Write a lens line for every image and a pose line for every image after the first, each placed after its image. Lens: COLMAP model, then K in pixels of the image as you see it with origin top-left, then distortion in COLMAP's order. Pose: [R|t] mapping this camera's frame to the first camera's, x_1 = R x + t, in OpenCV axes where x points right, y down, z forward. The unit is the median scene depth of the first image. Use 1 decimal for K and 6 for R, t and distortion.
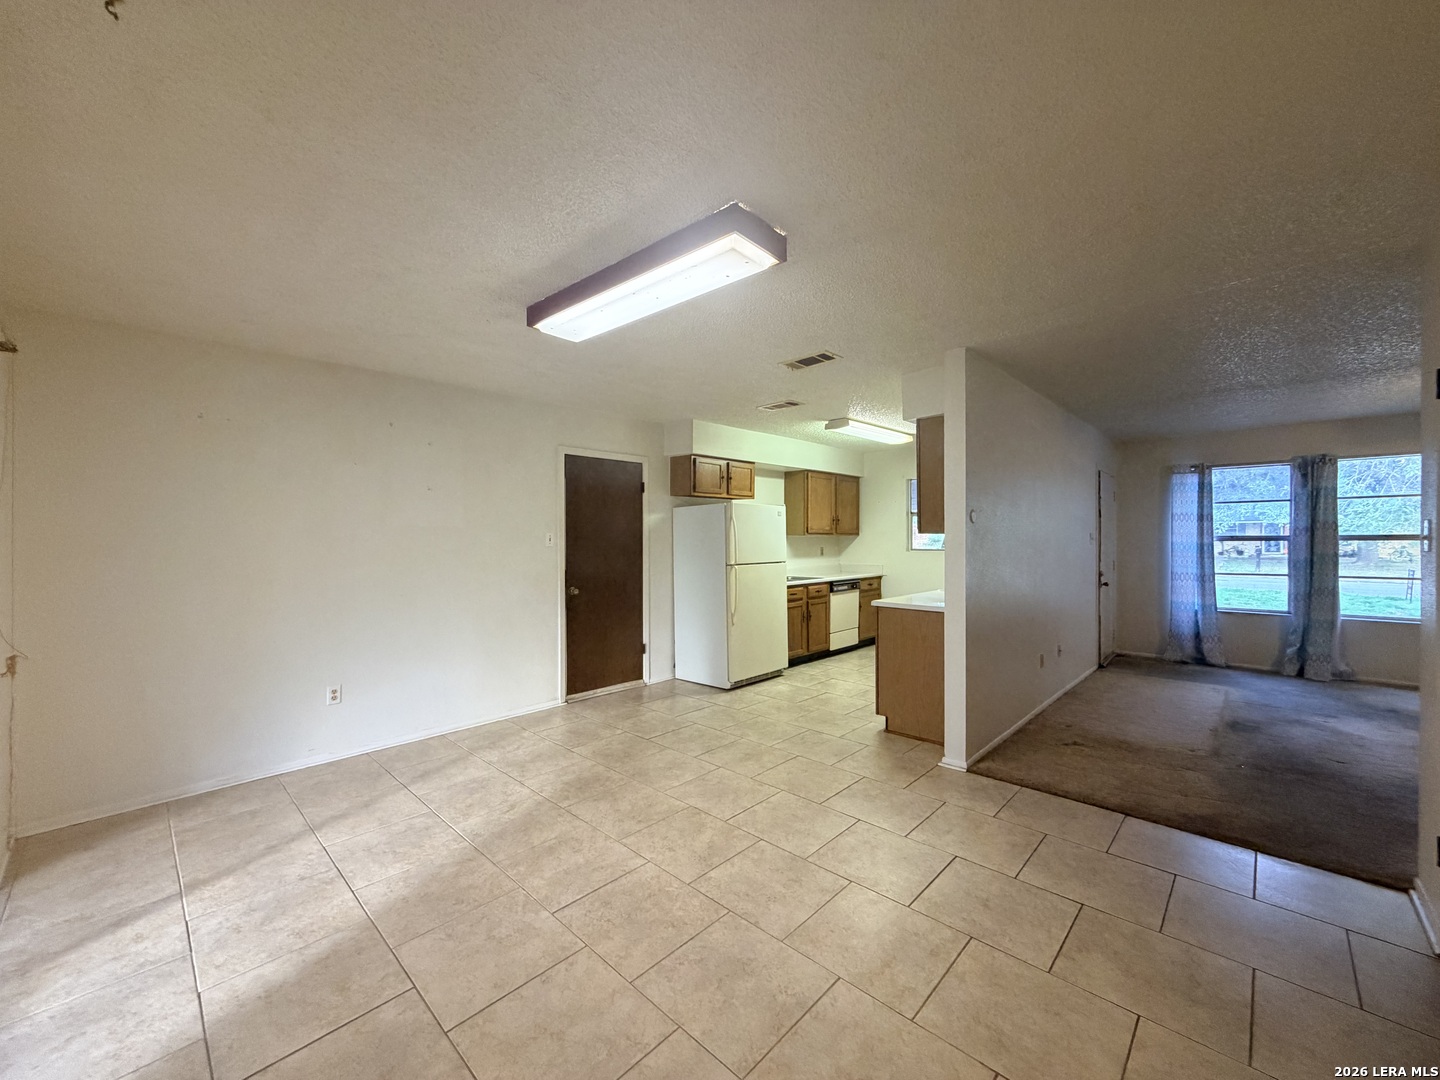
lens RADIAL K [[572.6, 0, 717.5], [0, 572.6, 539.6], [0, 0, 1]] dist [0.001761, 0.000408]
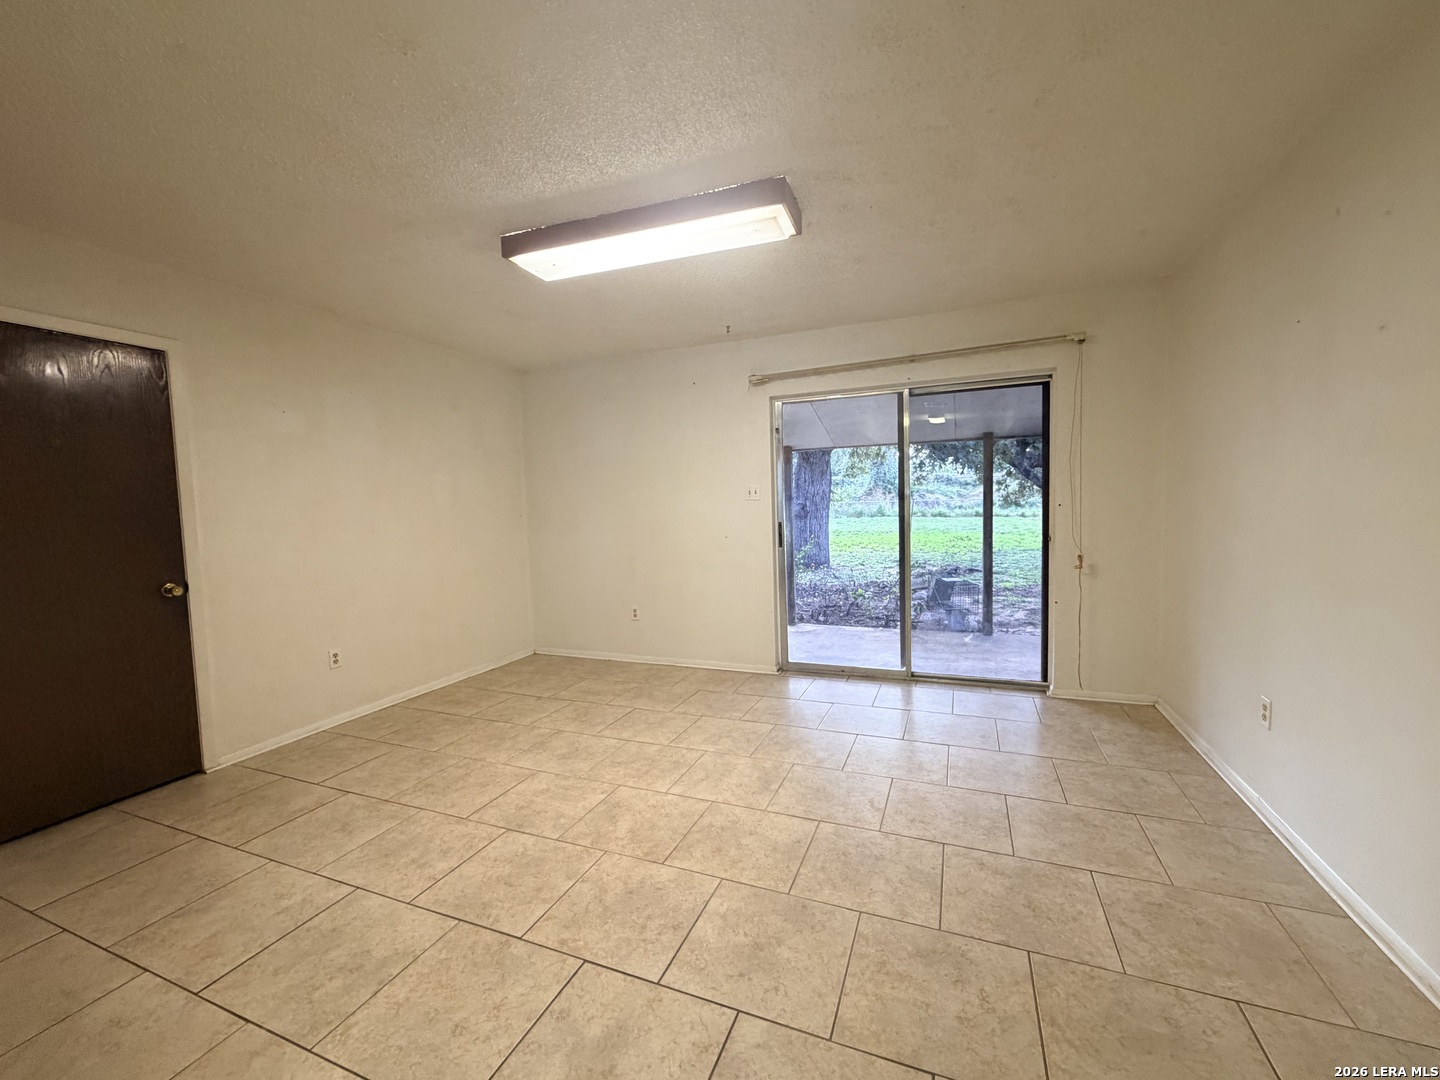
lens RADIAL K [[572.6, 0, 717.5], [0, 572.6, 539.6], [0, 0, 1]] dist [0.001761, 0.000408]
pose [[-0.929237, 0.056827, -0.365089, 0.120646], [0.034497, 0.997129, 0.067400, 0.027147], [0.367871, 0.050036, -0.928529, 1.604054]]
